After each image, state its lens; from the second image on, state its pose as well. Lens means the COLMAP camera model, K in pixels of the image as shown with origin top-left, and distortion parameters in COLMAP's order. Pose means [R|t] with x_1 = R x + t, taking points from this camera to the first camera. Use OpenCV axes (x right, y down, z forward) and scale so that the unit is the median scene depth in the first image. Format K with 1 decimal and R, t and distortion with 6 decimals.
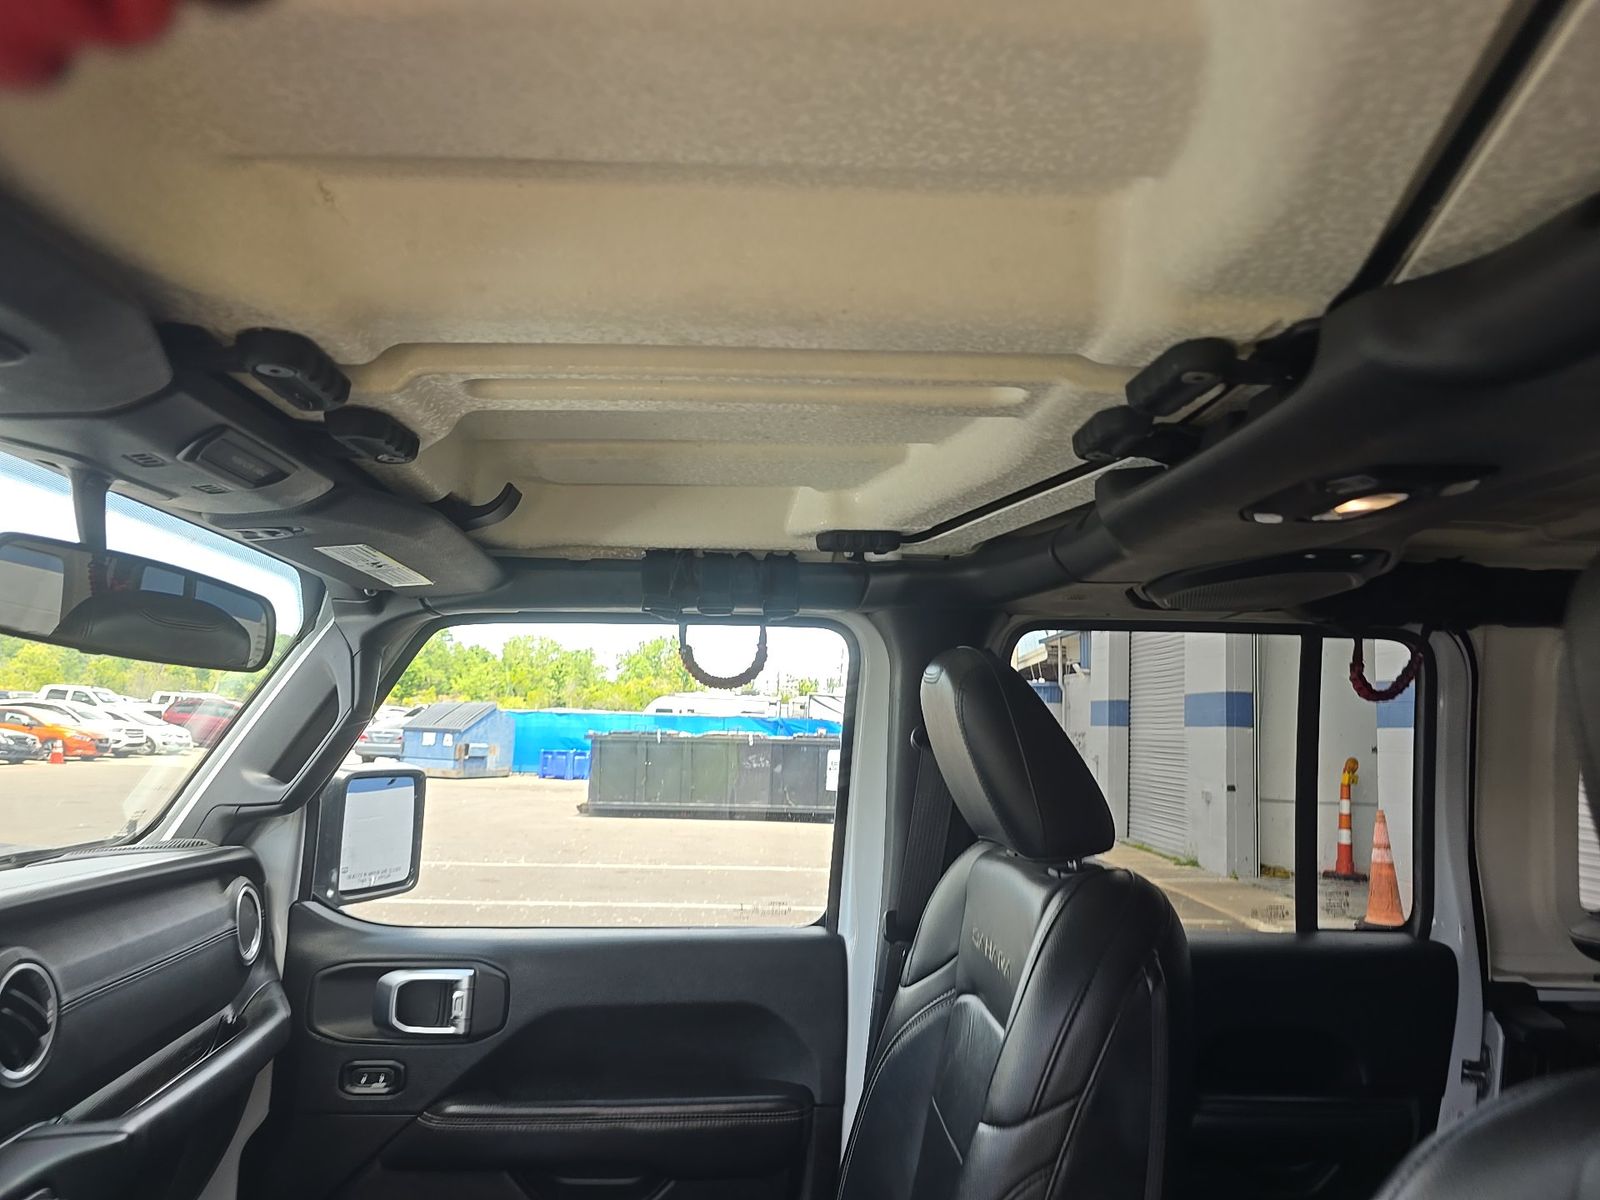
lens RADIAL K [[1083.2, 0, 803.6], [0, 1083.2, 607.0], [0, 0, 1]] dist [0.056416, -0.045424]
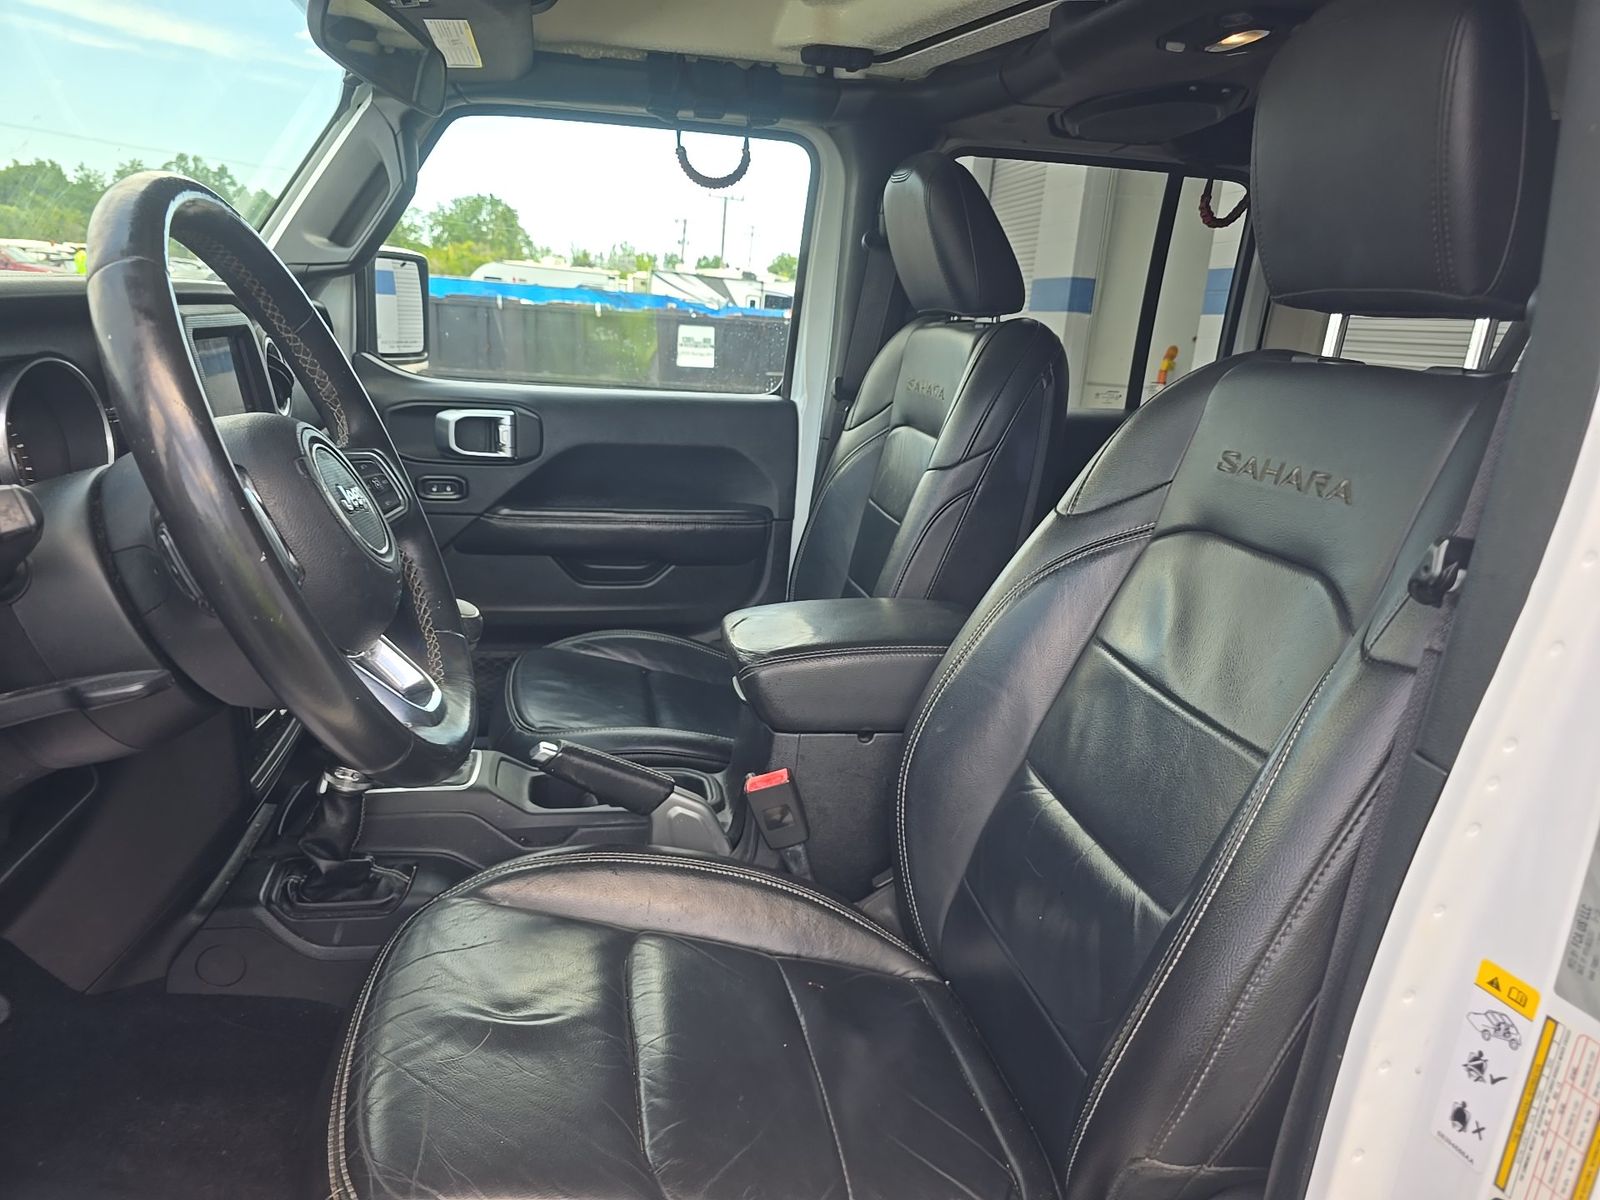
lens RADIAL K [[1090.1, 0, 805.9], [0, 1090.1, 605.0], [0, 0, 1]] dist [0.043313, -0.040186]
pose [[0.988745, 0.001857, 0.149601, -0.151397], [-0.056337, 0.930944, 0.360790, 0.061194], [-0.138600, -0.365157, 0.920571, -0.297412]]
